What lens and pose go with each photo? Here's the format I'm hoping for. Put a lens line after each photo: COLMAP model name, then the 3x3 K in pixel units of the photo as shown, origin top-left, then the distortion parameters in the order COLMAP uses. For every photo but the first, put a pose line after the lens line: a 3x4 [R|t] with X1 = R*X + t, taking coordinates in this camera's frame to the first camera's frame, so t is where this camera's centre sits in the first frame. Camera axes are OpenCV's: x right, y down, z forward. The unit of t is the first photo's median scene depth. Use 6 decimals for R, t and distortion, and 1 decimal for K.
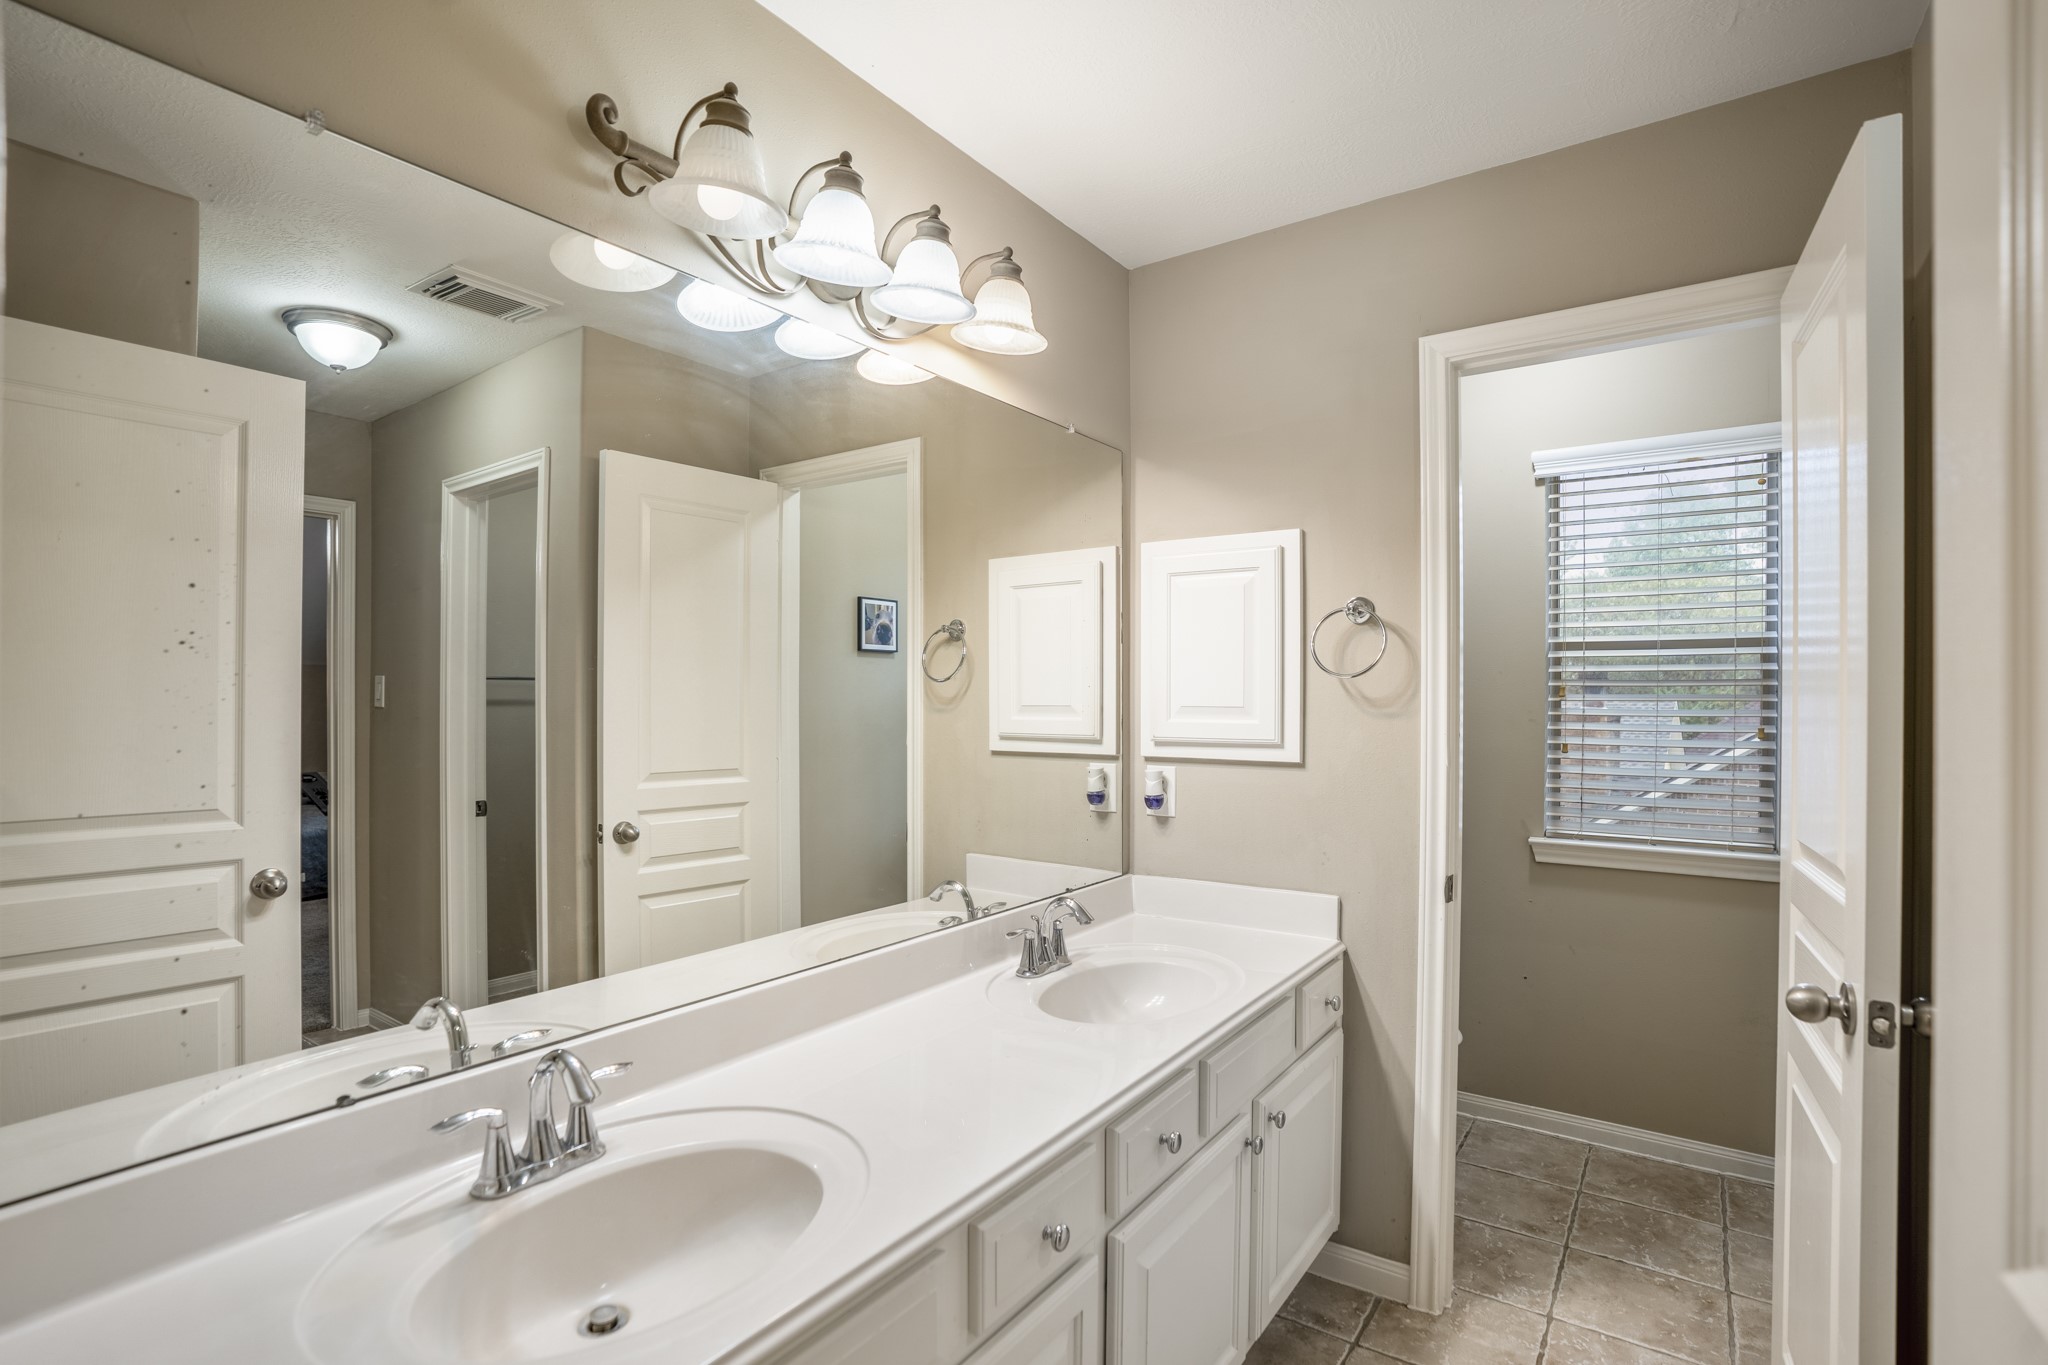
lens RADIAL K [[963.5, 0, 1019.4], [0, 963.5, 698.3], [0, 0, 1]] dist [-0.010027, 0.004362]
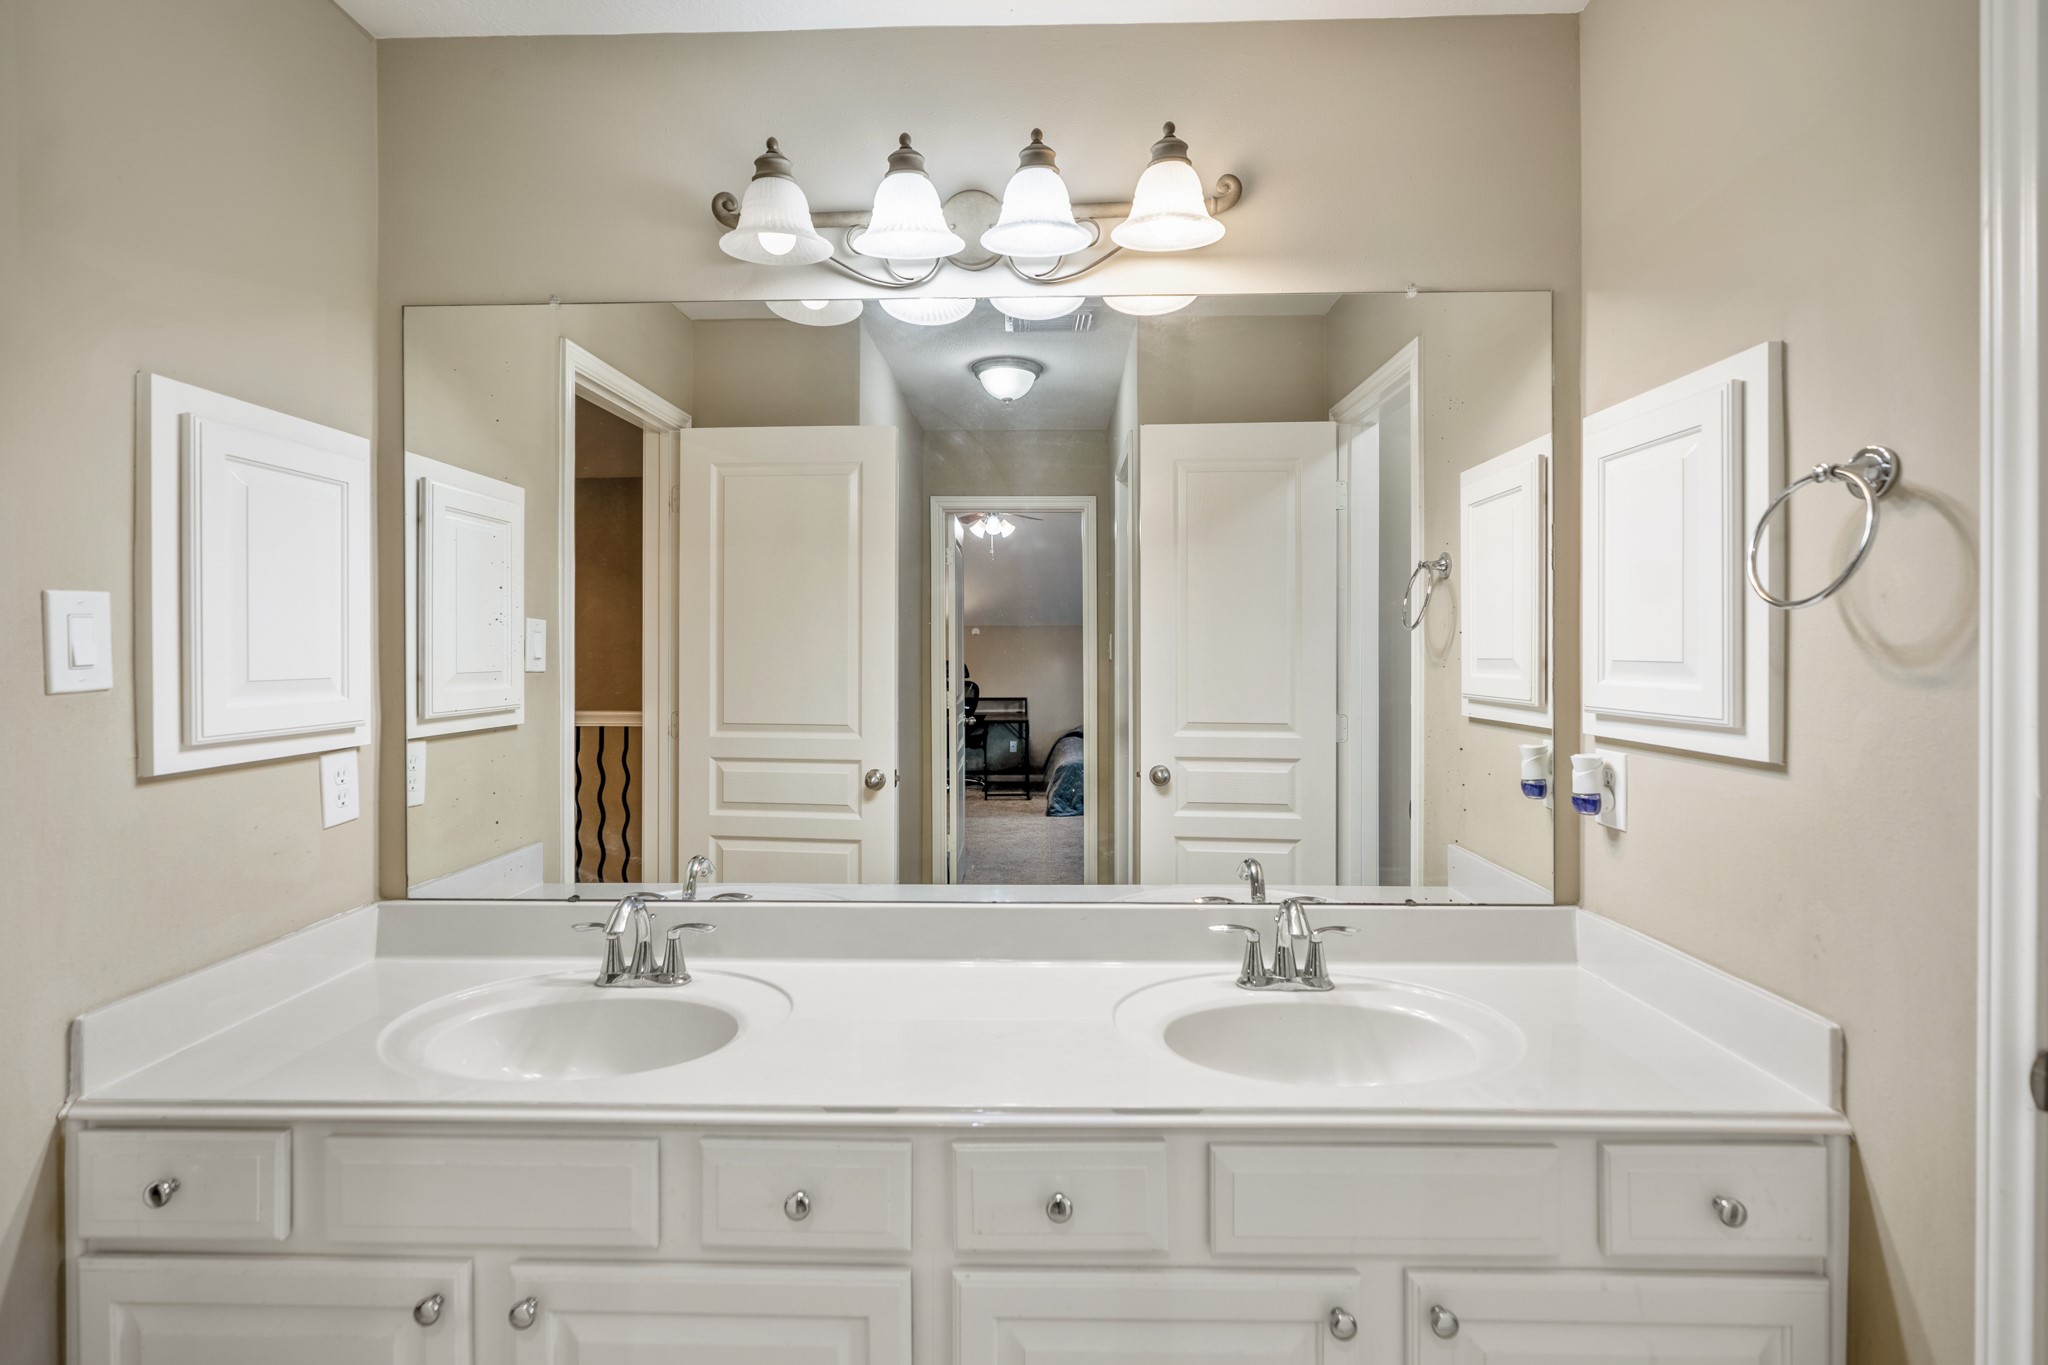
lens RADIAL K [[963.5, 0, 1028.3], [0, 963.5, 653.7], [0, 0, 1]] dist [-0.010027, 0.004362]
pose [[0.570518, -0.001033, -0.821284, 0.500918], [0.001583, 0.999999, -0.000158, 0.003427], [0.821284, -0.001211, 0.570519, 0.331027]]
